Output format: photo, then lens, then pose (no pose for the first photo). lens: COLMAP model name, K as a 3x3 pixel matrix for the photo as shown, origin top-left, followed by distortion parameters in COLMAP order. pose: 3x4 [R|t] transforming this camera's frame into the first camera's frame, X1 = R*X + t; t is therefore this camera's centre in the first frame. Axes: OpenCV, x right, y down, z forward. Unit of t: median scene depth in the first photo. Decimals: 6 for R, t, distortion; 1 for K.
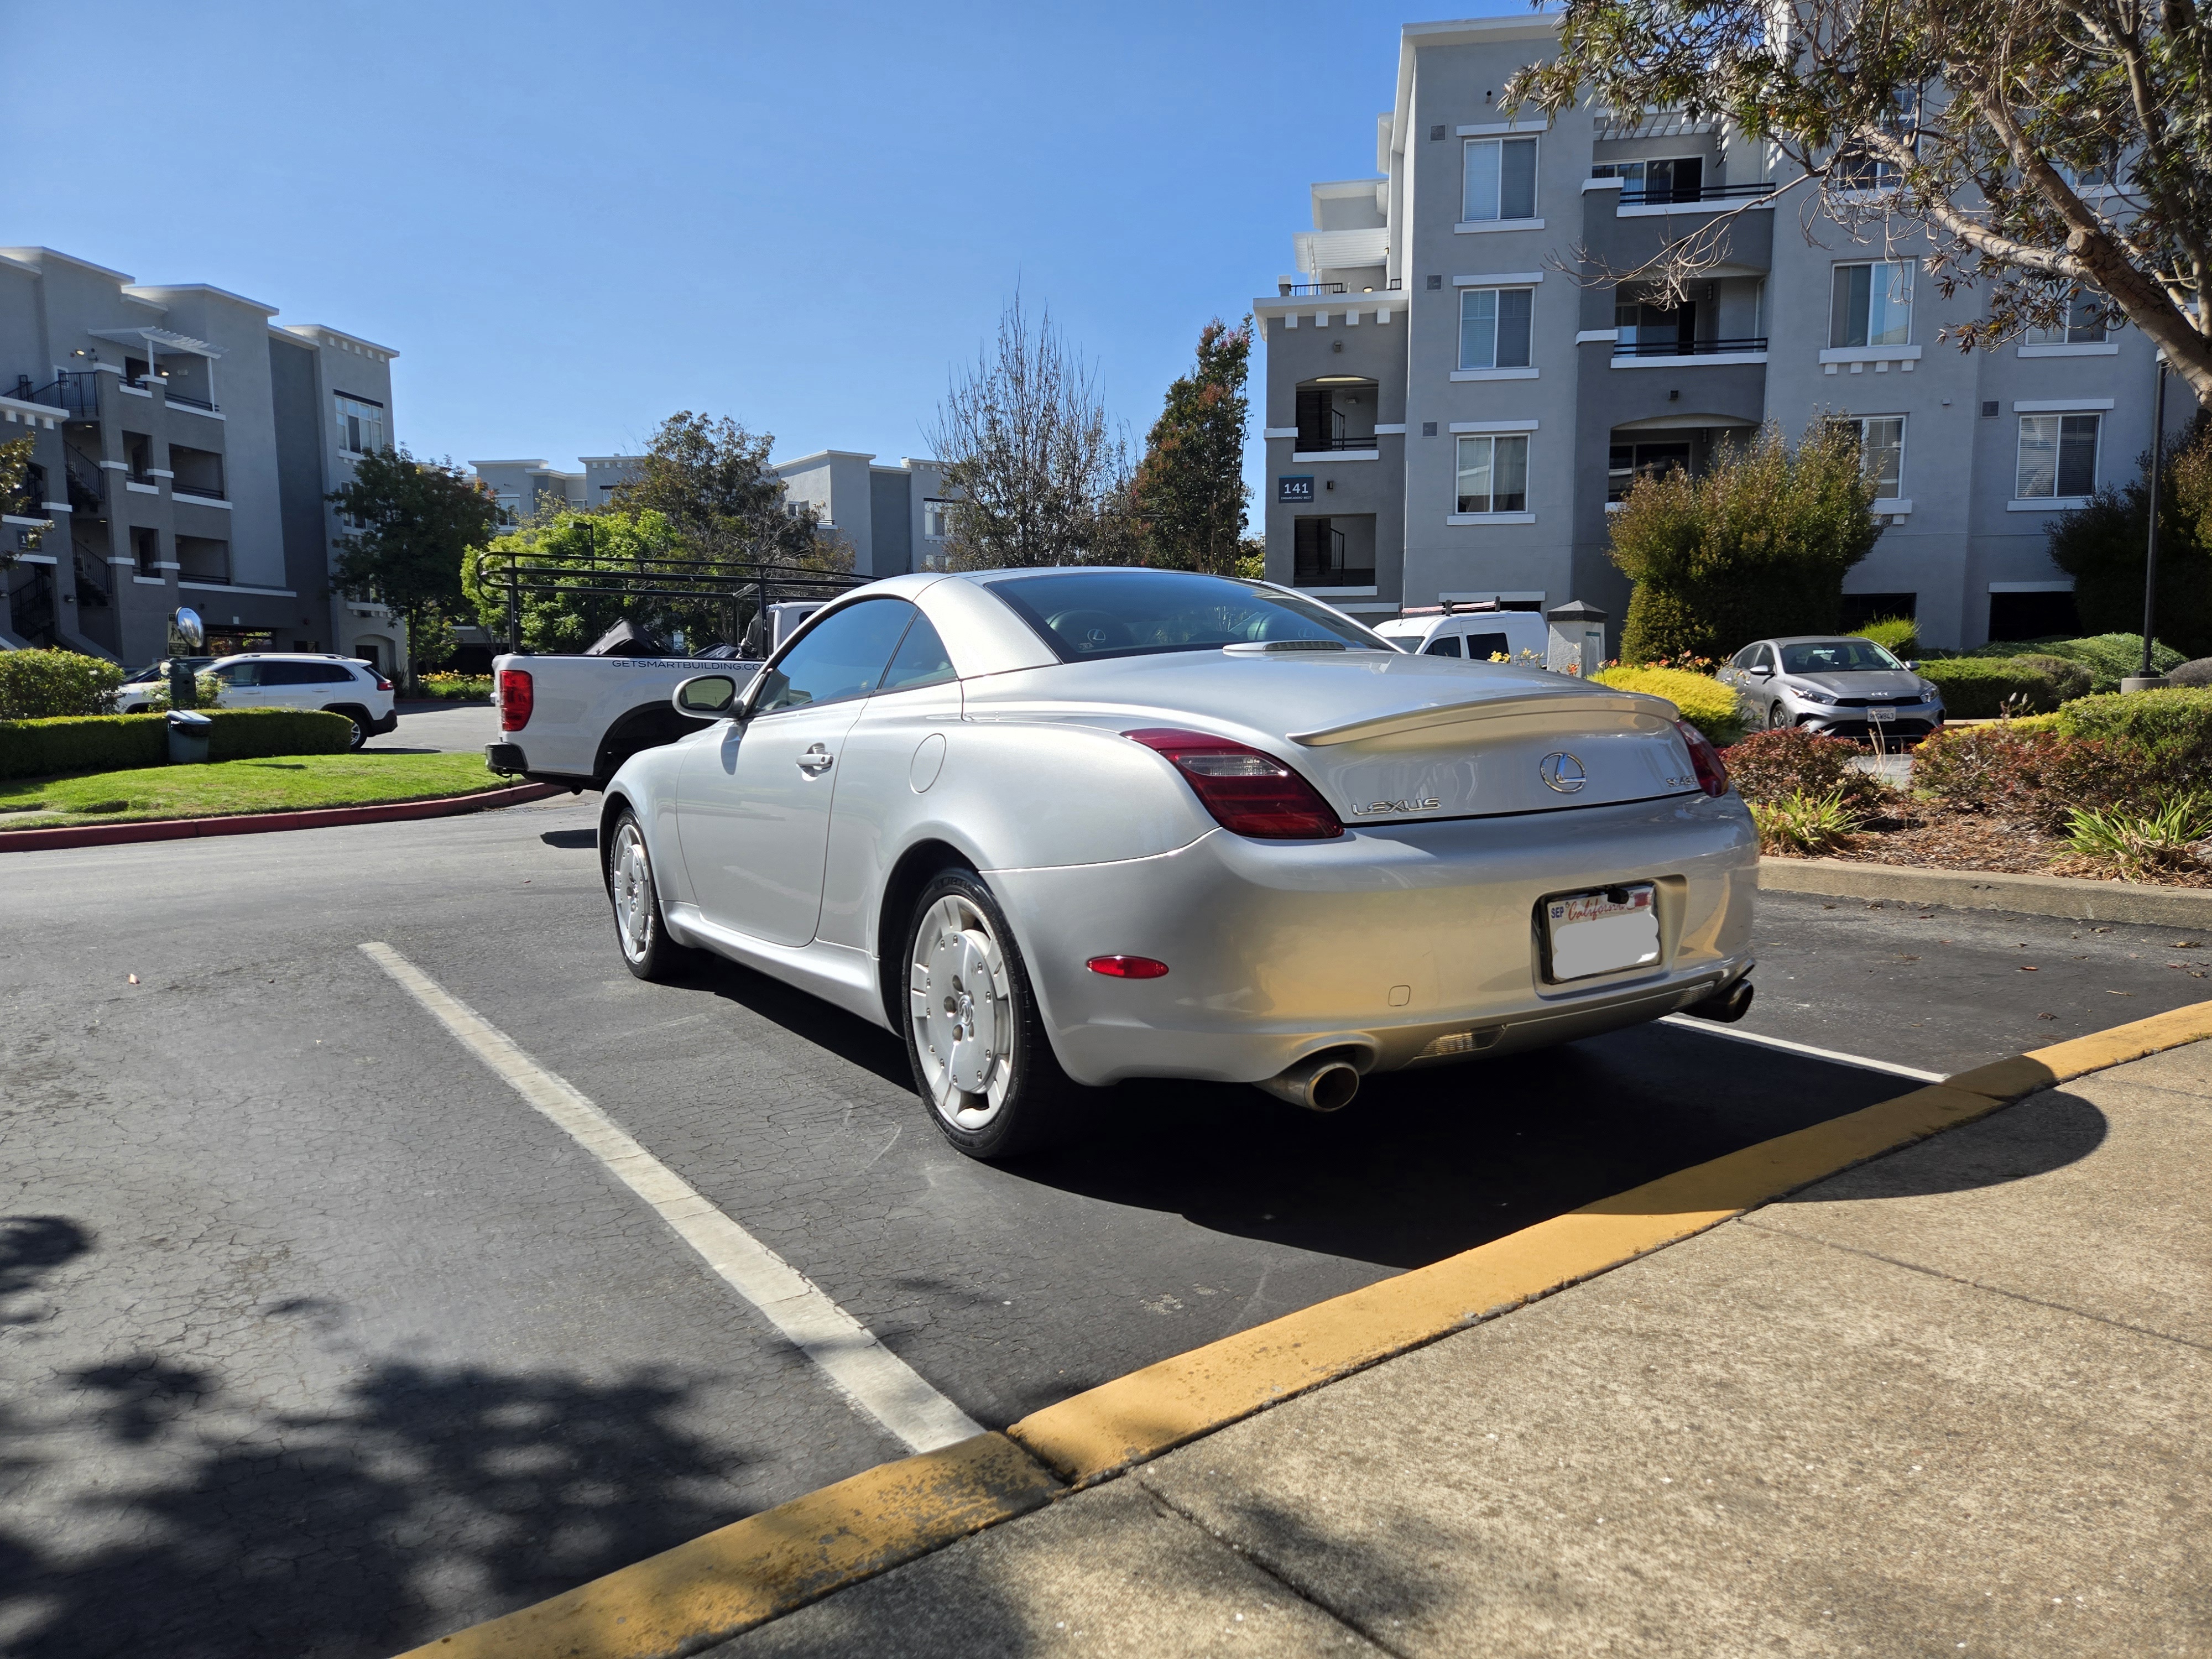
lens RADIAL K [[1488.5, 0, 1106.0], [0, 1488.5, 829.5], [0, 0, 1]] dist [0.061299, -0.054241]
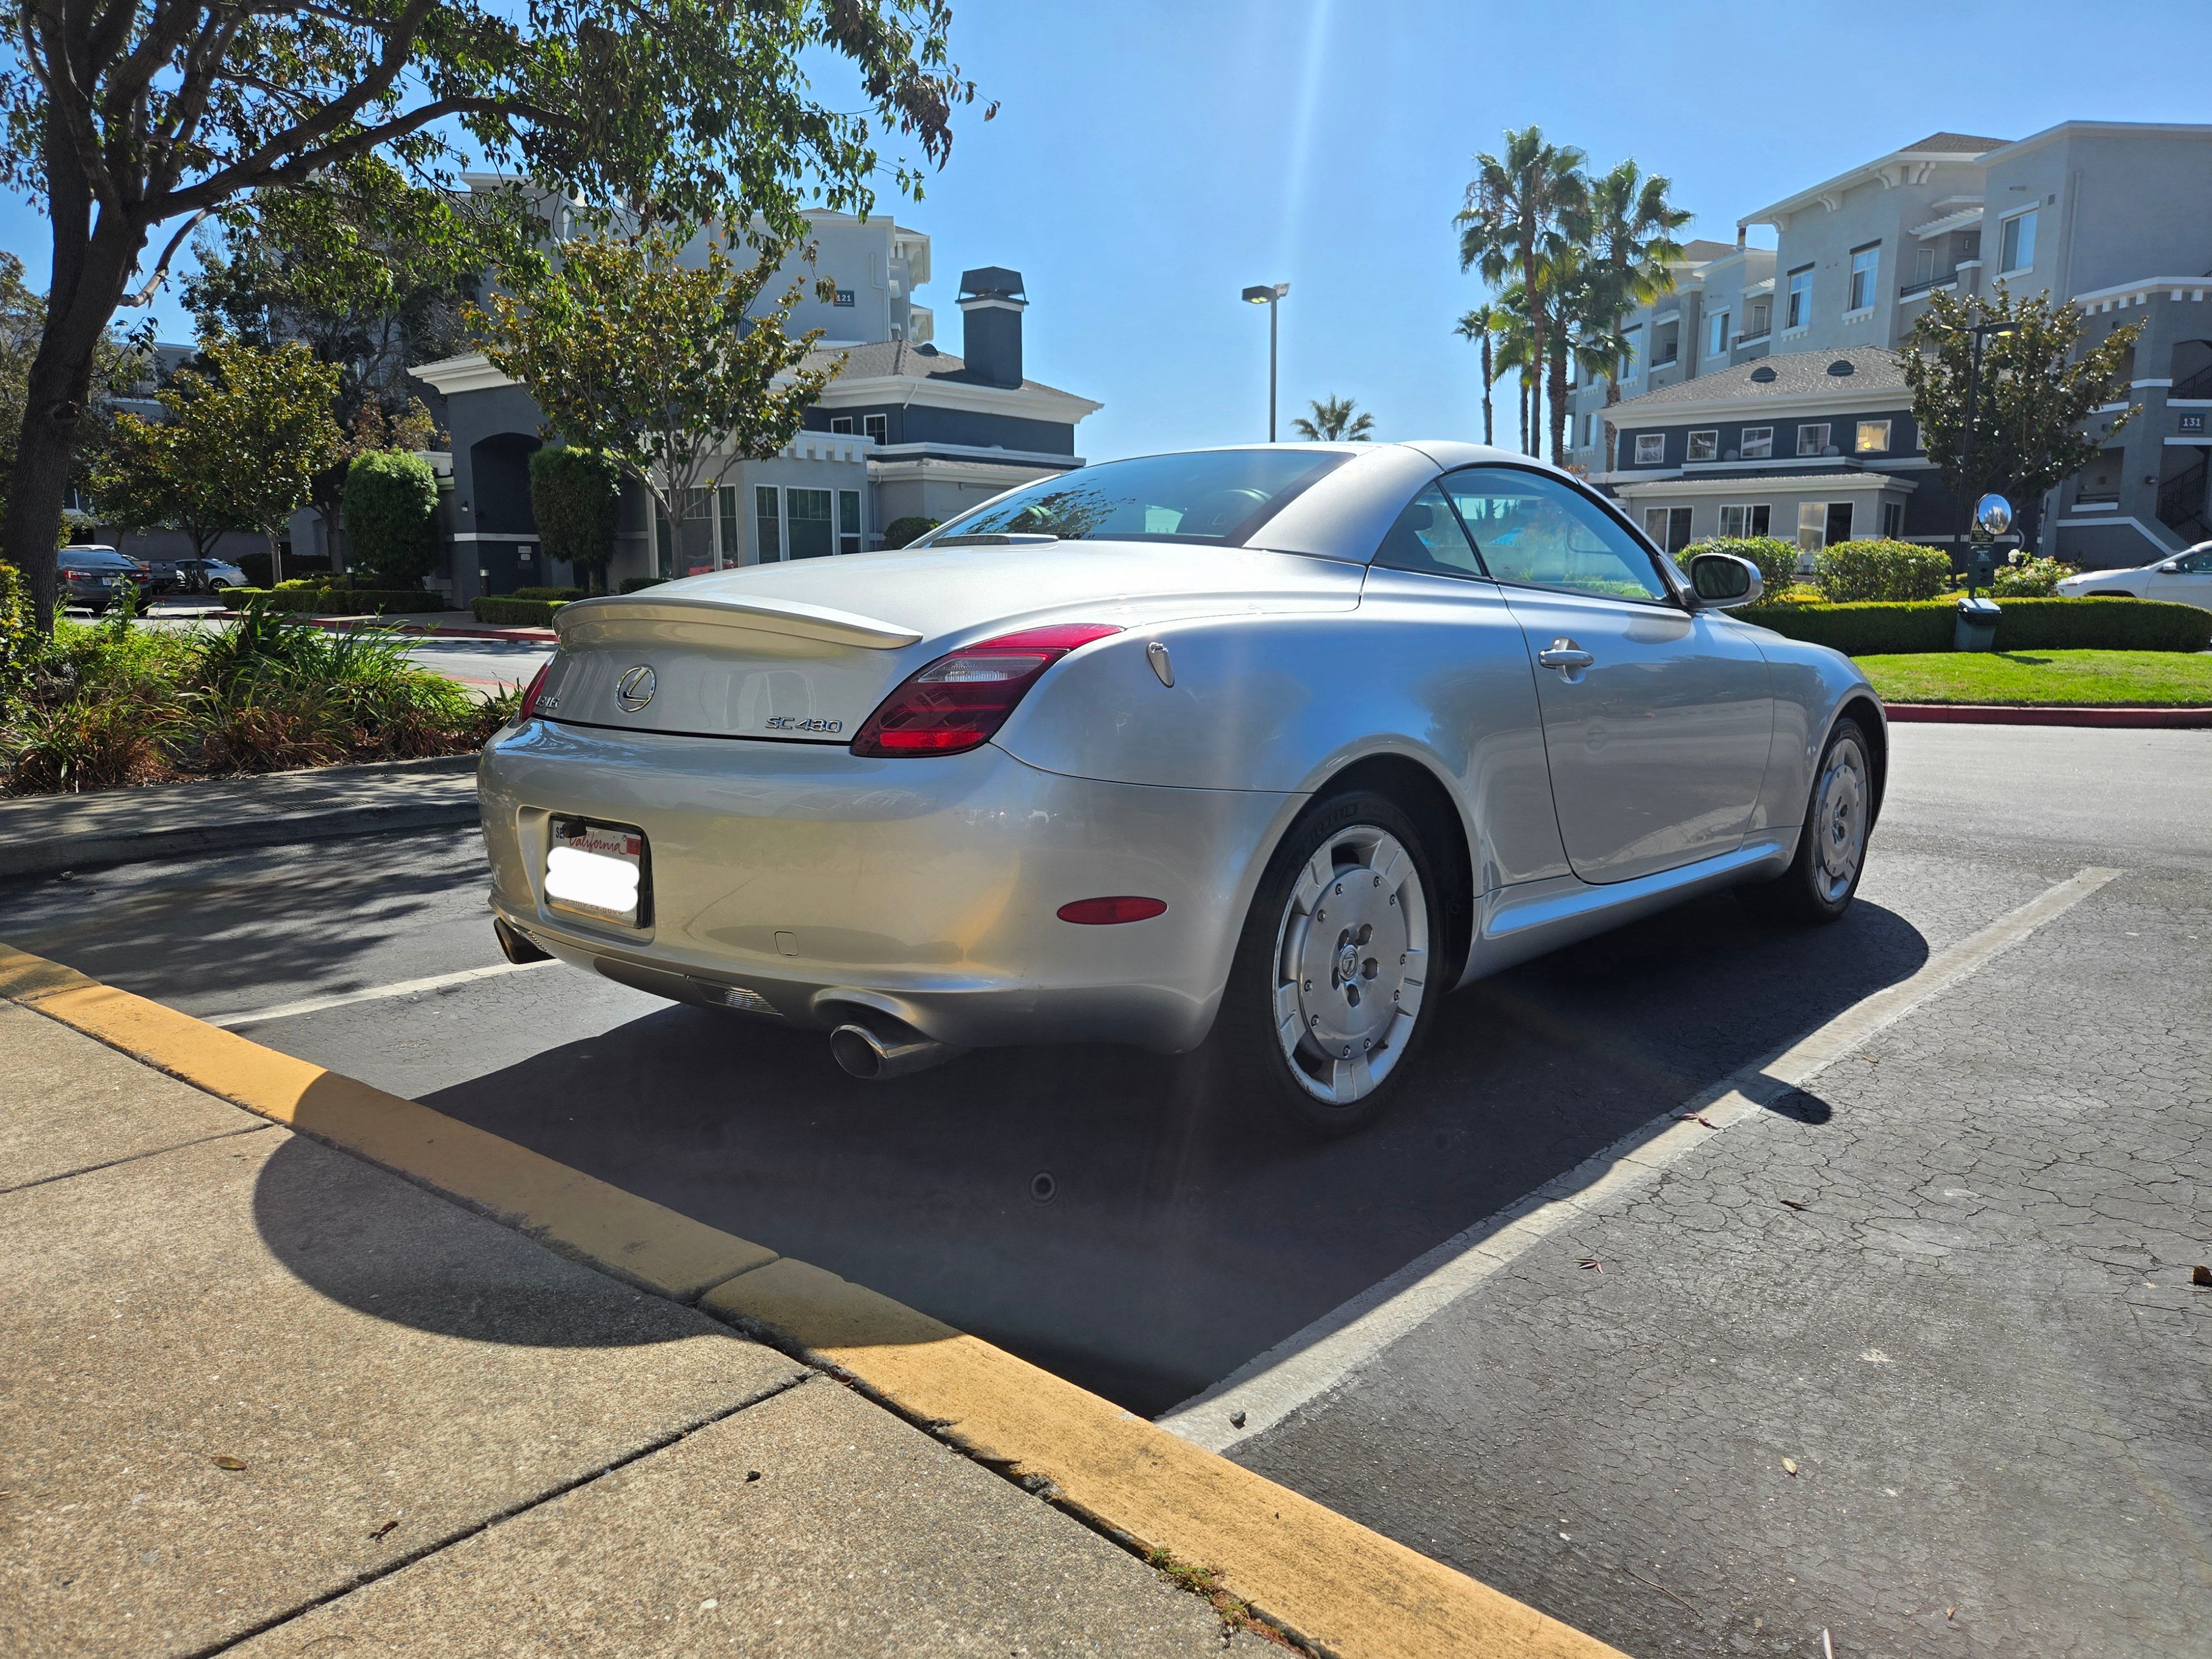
lens RADIAL K [[1487.7, 0, 1102.0], [0, 1487.7, 805.2], [0, 0, 1]] dist [0.060572, -0.047386]
pose [[0.262355, 0.152841, -0.952790, 0.117641], [-0.096266, 0.986597, 0.131756, -0.010886], [0.960158, 0.057154, 0.273552, 0.097848]]
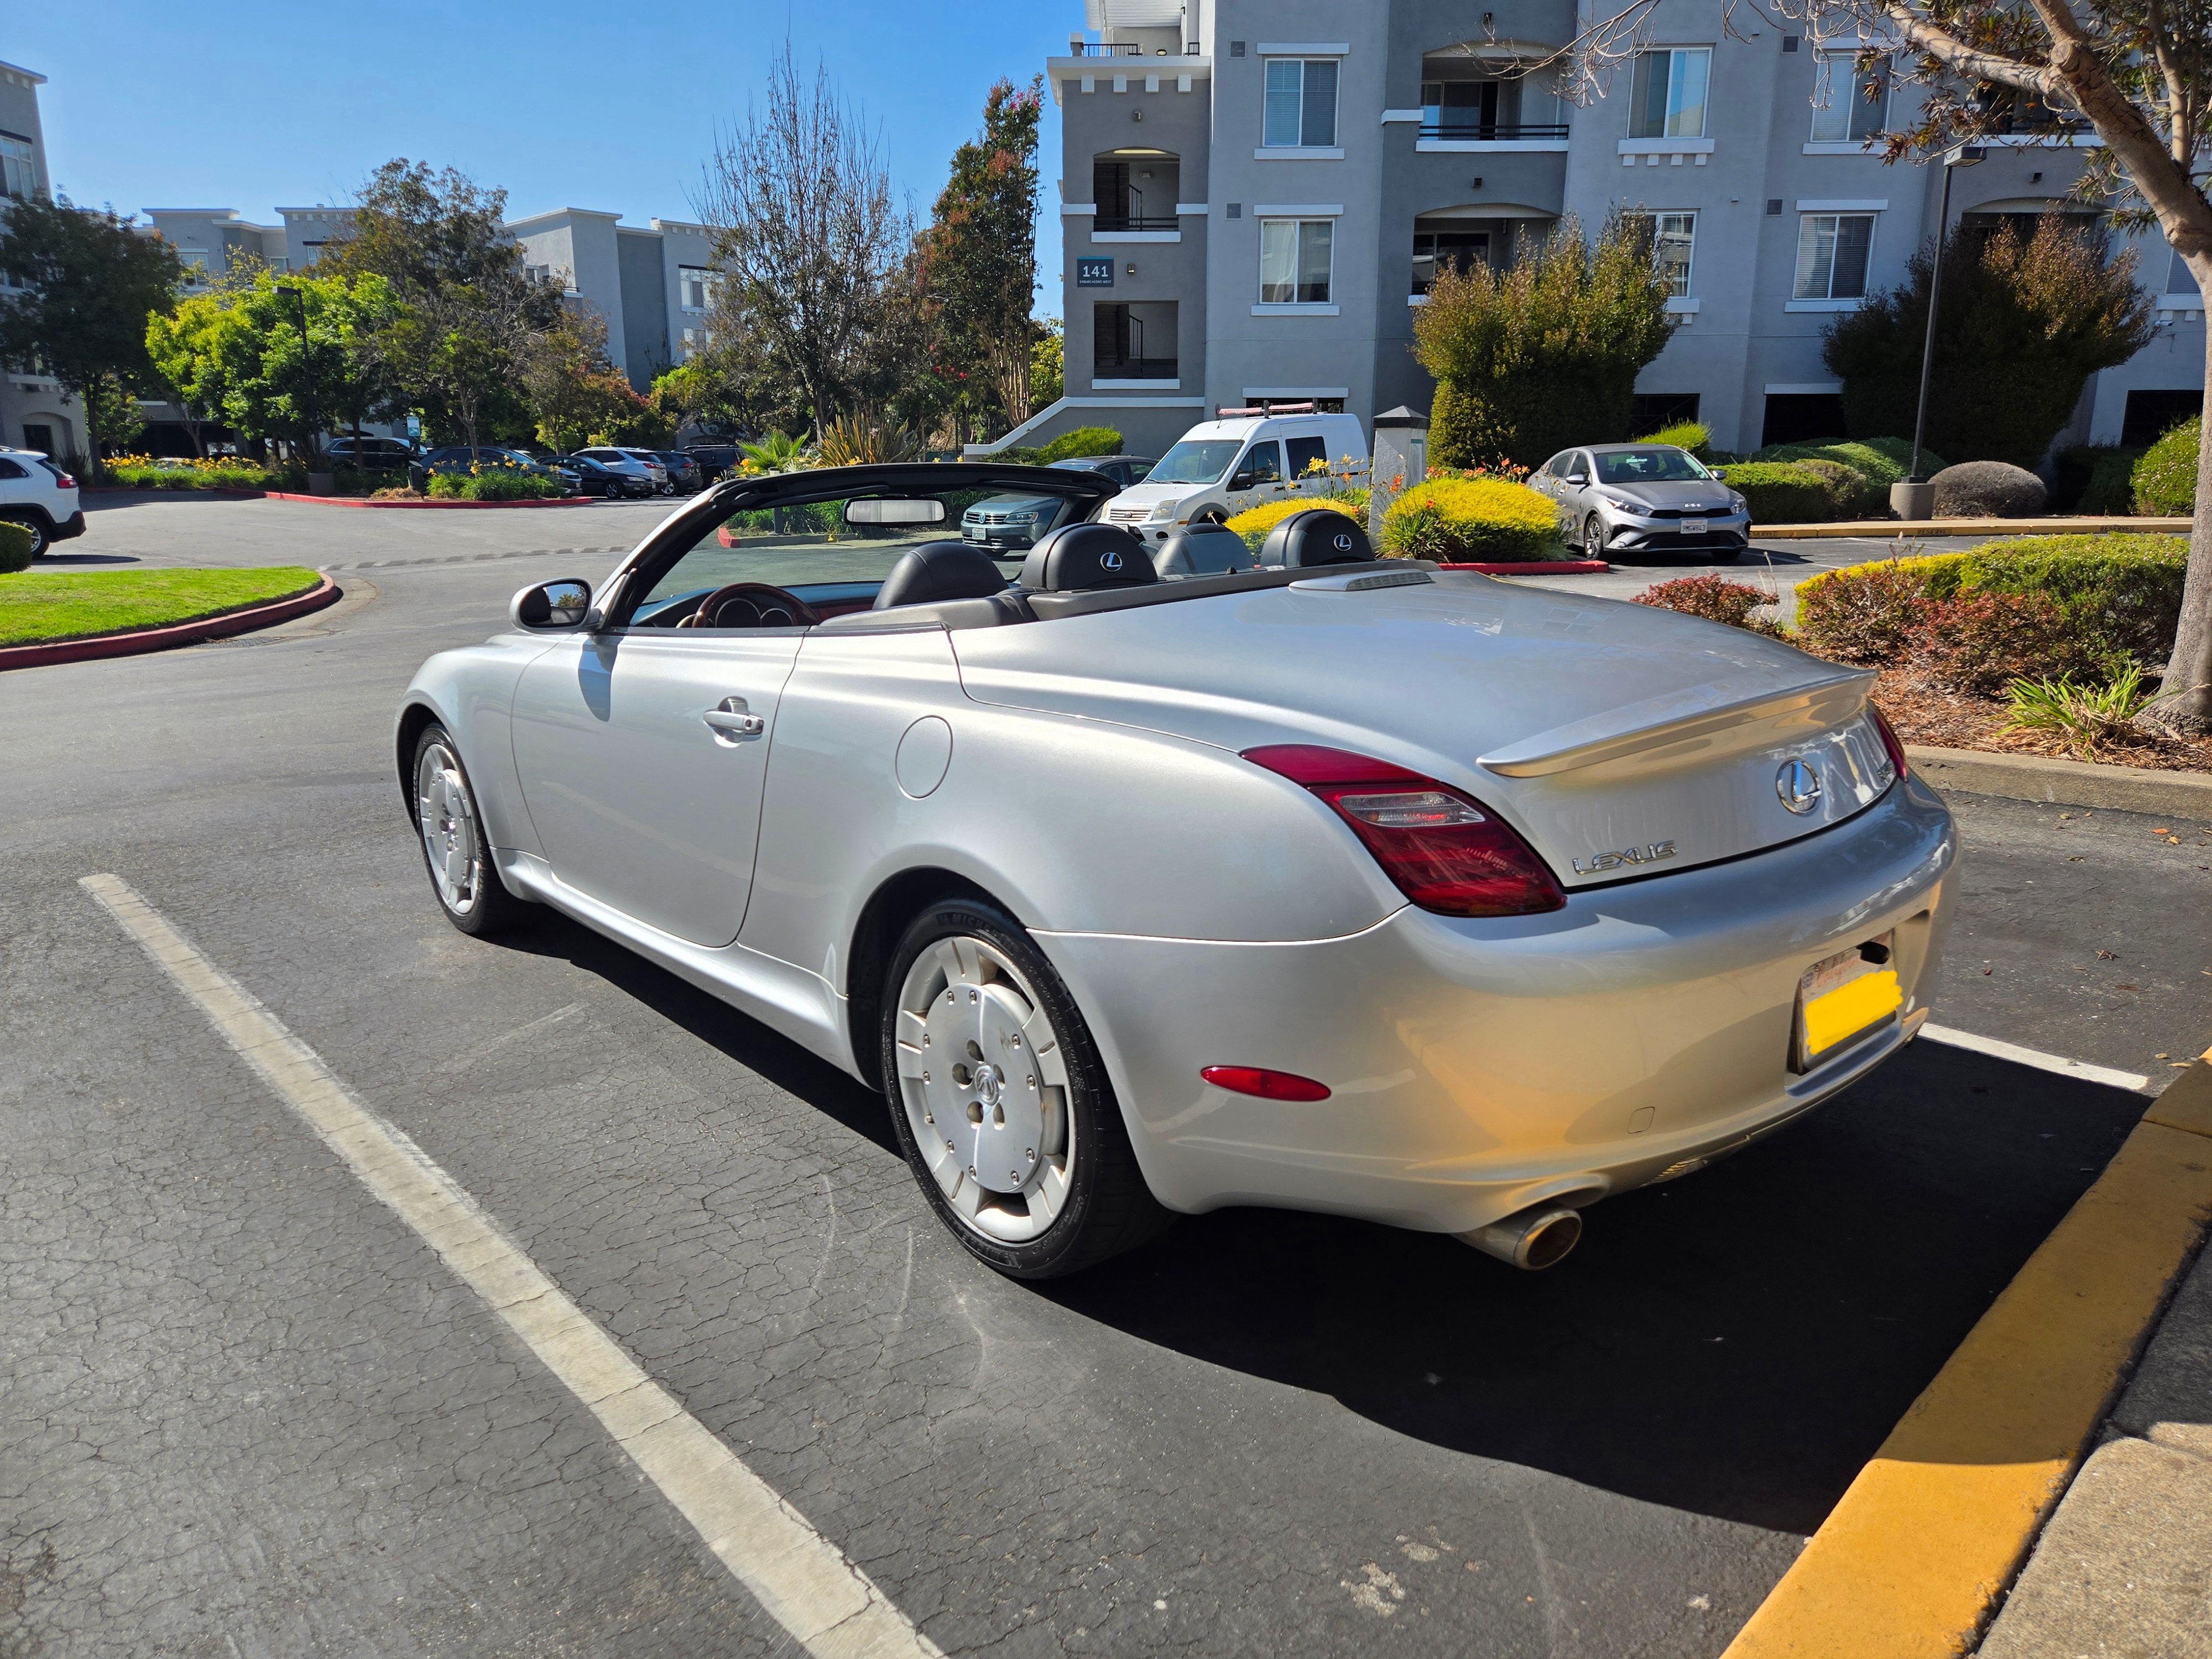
lens RADIAL K [[1486.0, 0, 1106.5], [0, 1486.0, 799.4], [0, 0, 1]] dist [0.058295, -0.047677]
pose [[0.988898, -0.028465, 0.145844, -0.014998], [0.010544, 0.992449, 0.122207, -0.012268], [-0.148221, -0.119313, 0.981731, 0.028104]]
